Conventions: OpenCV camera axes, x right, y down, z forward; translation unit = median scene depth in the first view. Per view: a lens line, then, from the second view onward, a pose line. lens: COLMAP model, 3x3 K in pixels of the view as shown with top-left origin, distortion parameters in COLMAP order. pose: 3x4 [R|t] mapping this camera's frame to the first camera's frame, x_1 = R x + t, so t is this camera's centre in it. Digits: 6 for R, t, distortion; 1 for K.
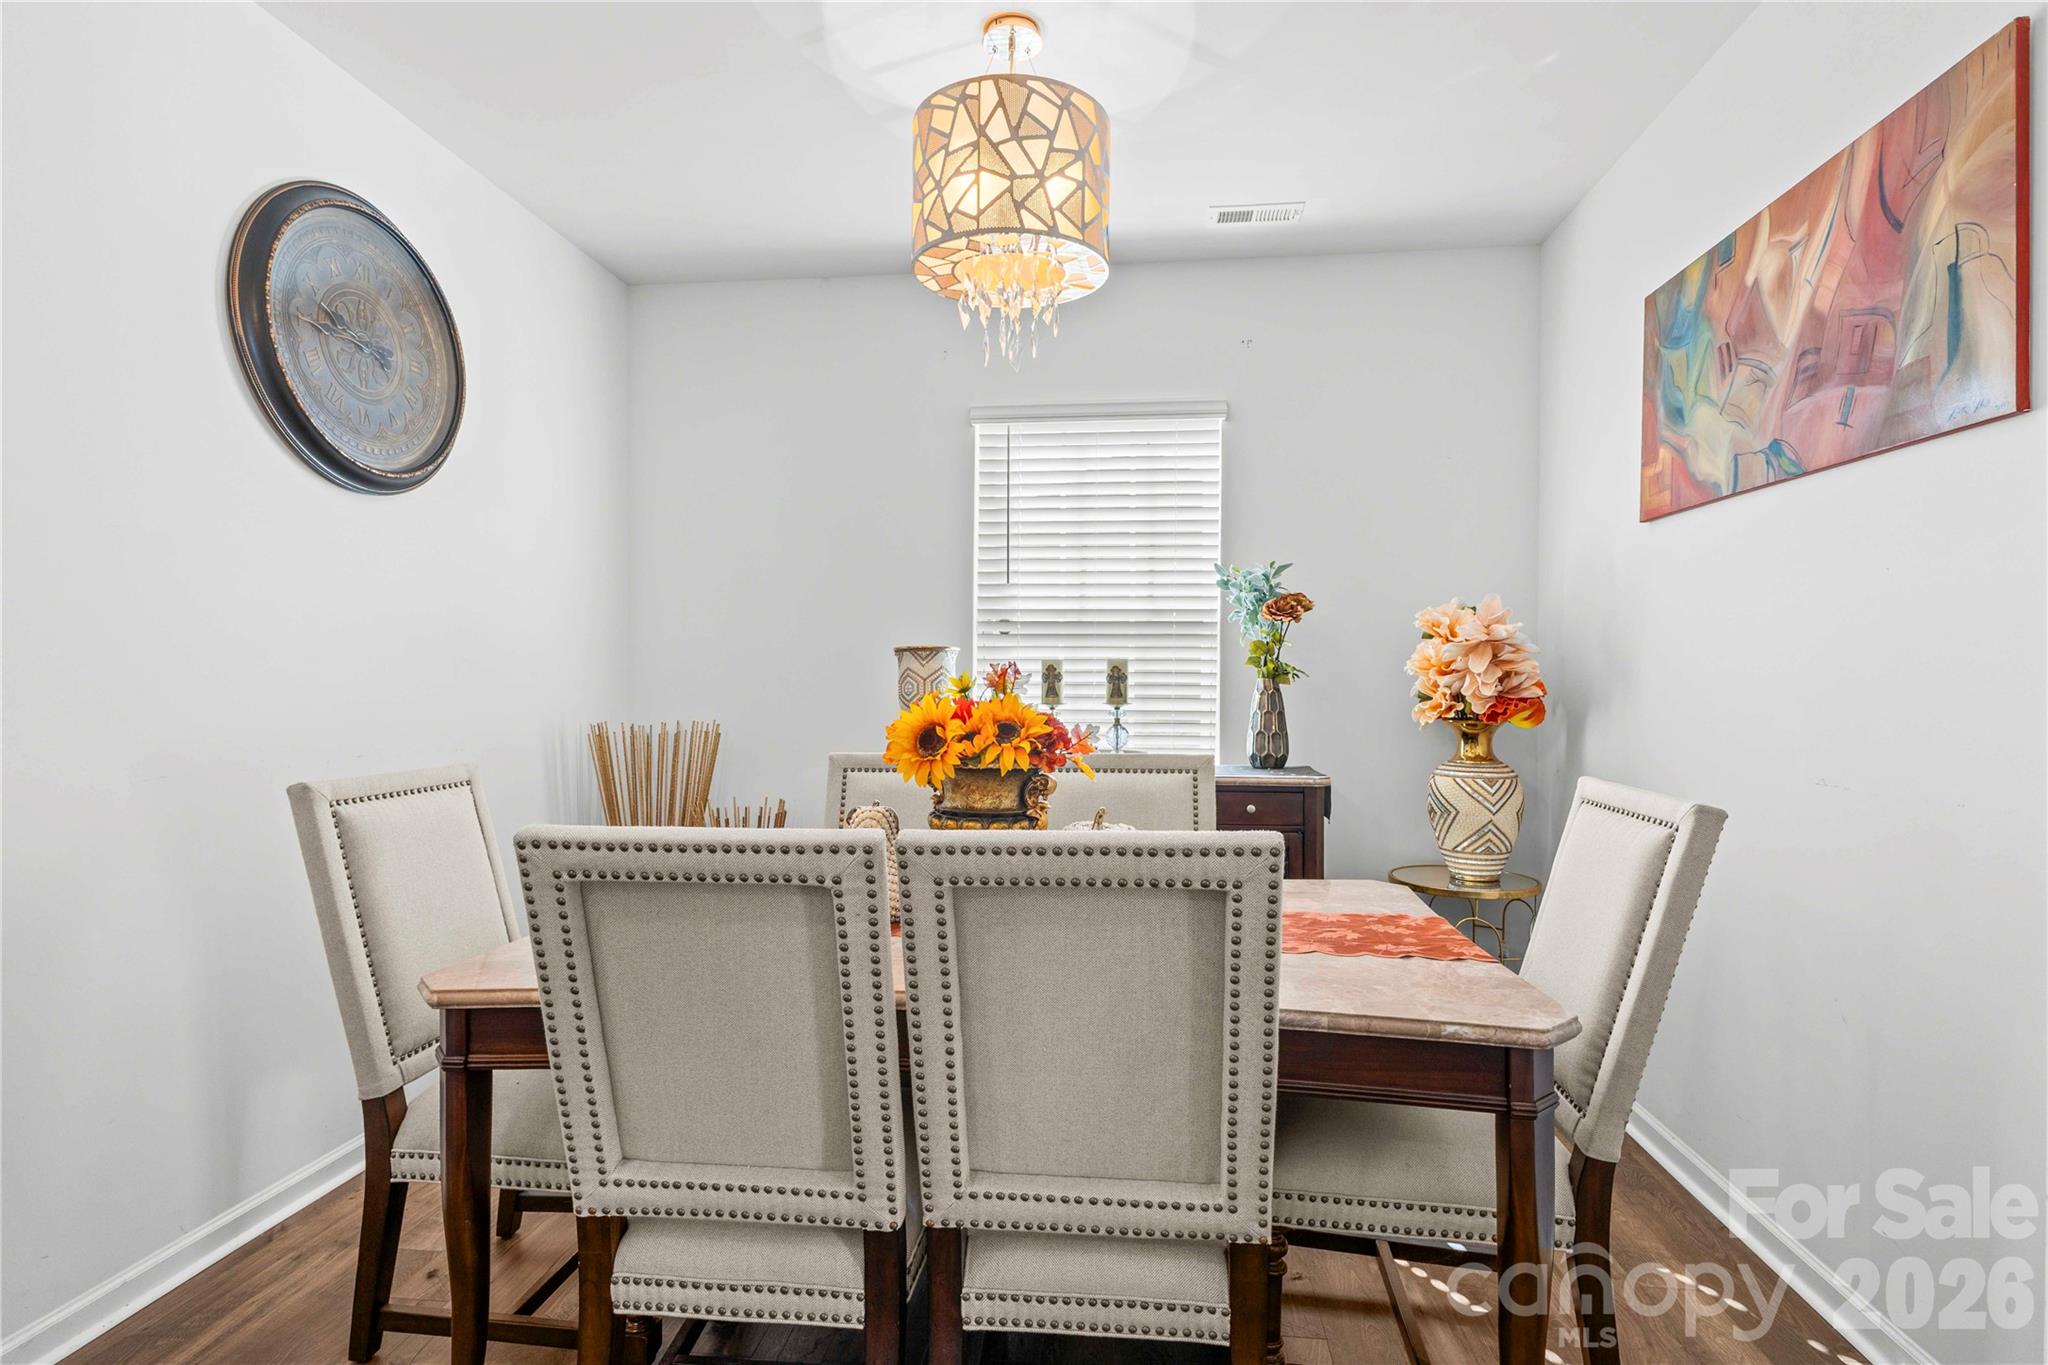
lens RADIAL K [[1043.3, 0, 1027.3], [0, 1043.3, 681.8], [0, 0, 1]] dist [0.012102, -0.004266]
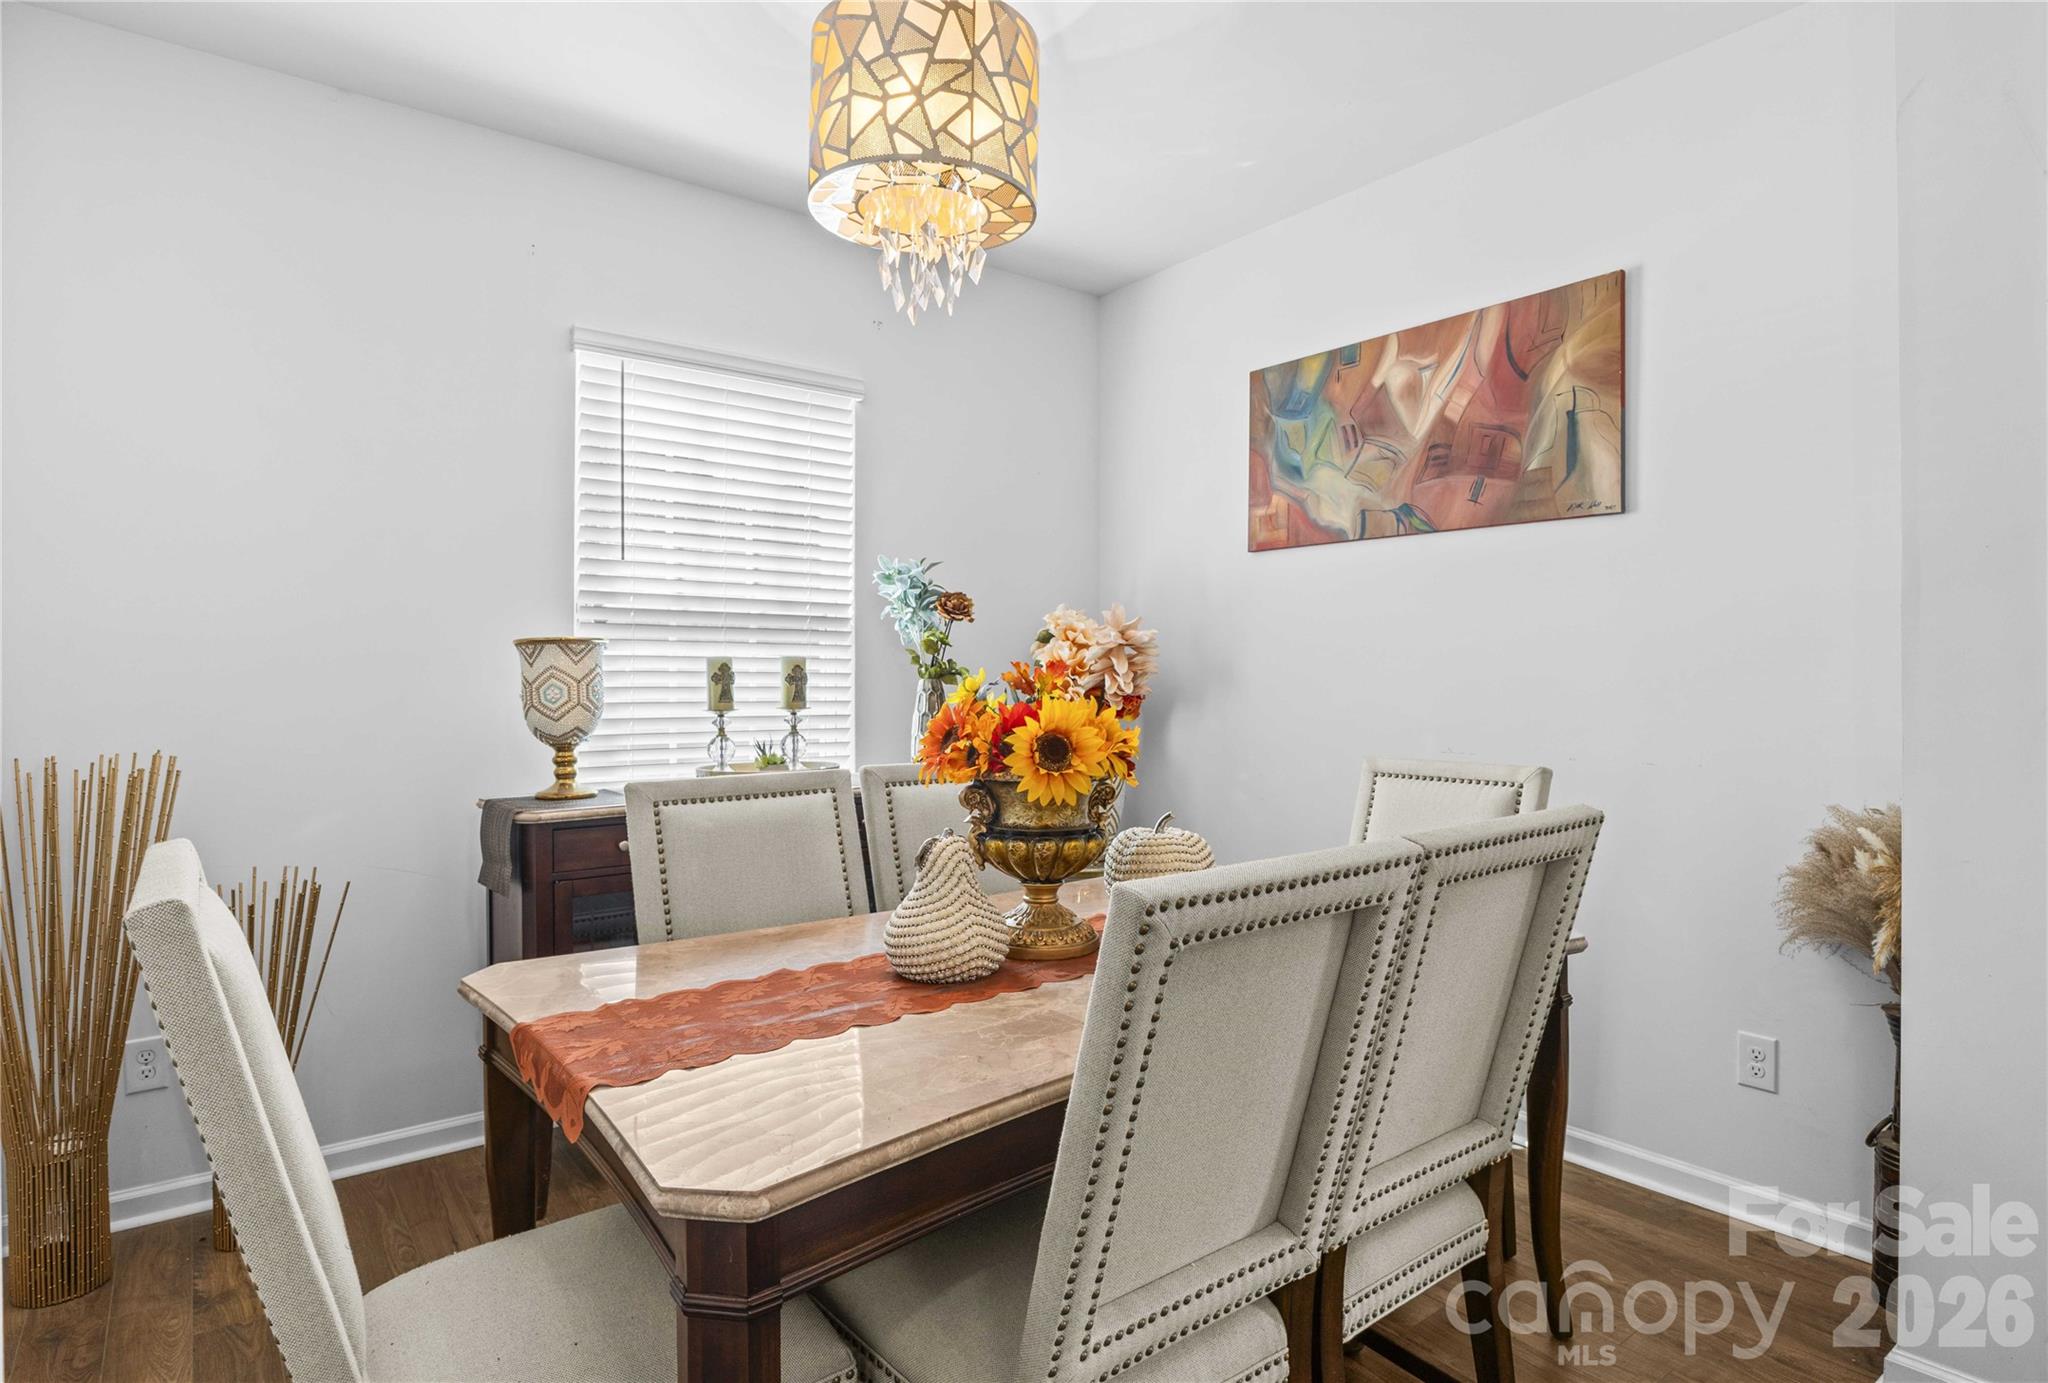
lens RADIAL K [[1117.5, 0, 1024.5], [0, 1117.5, 680.2], [0, 0, 1]] dist [-0.011488, 0.000794]
pose [[0.709272, -0.003876, 0.704925, -0.643531], [0.005560, 0.999985, -0.000096, -0.002233], [-0.704913, 0.003988, 0.709282, 0.302381]]
